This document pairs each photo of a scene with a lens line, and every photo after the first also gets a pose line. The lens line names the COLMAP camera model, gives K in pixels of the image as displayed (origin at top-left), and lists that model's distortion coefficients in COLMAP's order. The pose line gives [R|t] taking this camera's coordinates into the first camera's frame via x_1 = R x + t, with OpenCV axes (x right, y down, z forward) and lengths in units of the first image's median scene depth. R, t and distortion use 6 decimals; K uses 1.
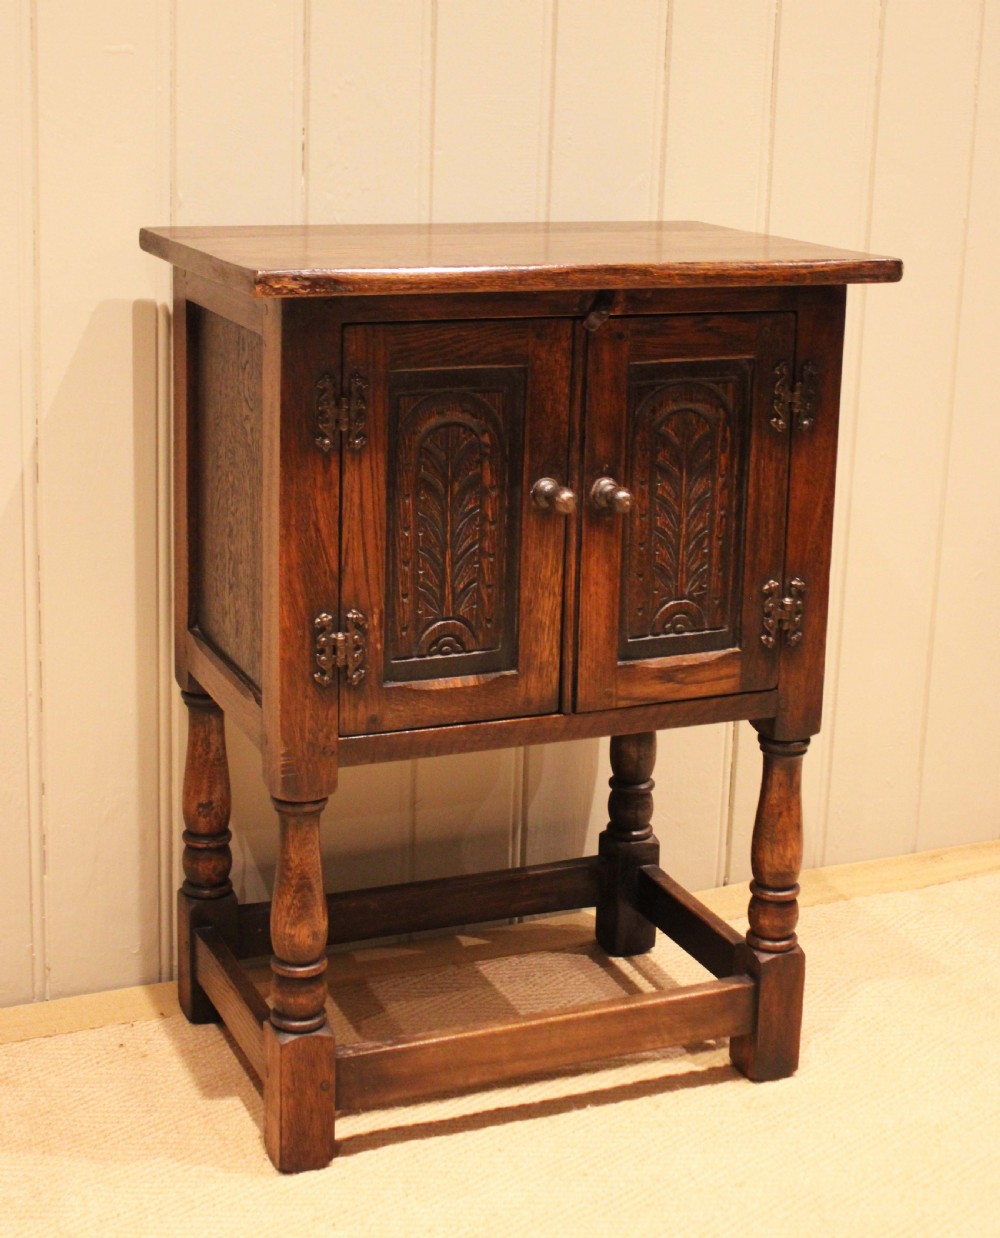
lens RADIAL K [[2074.7, 0, 463.5], [0, 2074.7, 469.0], [0, 0, 1]] dist [-0.043627, -0.090935]
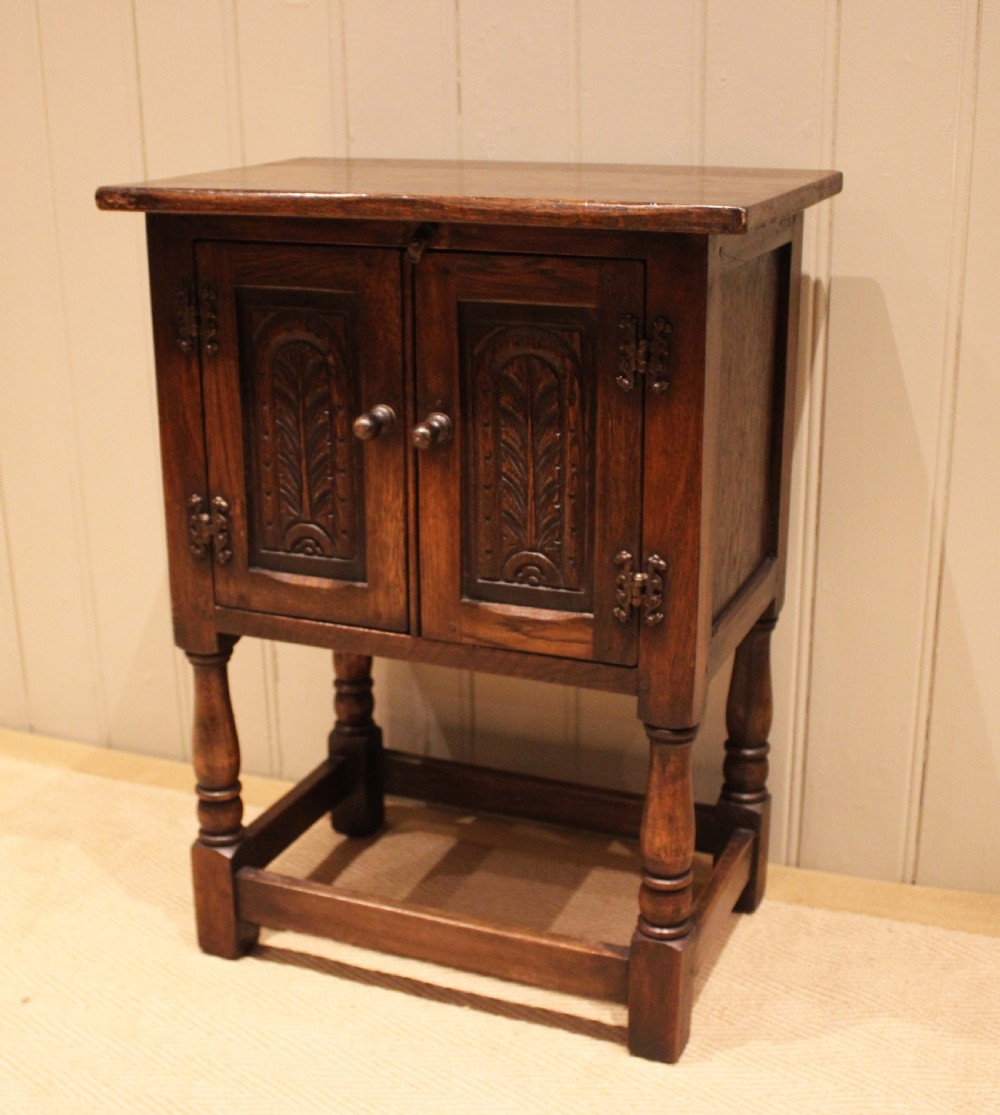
lens RADIAL K [[1618.0, 0, 461.5], [0, 1618.0, 589.0], [0, 0, 1]] dist [-0.126235, 0.074935]
pose [[0.694559, 0.205132, -0.689571, 0.629386], [-0.120596, 0.978124, 0.169502, -0.046131], [0.709256, -0.034569, 0.704103, 0.453298]]
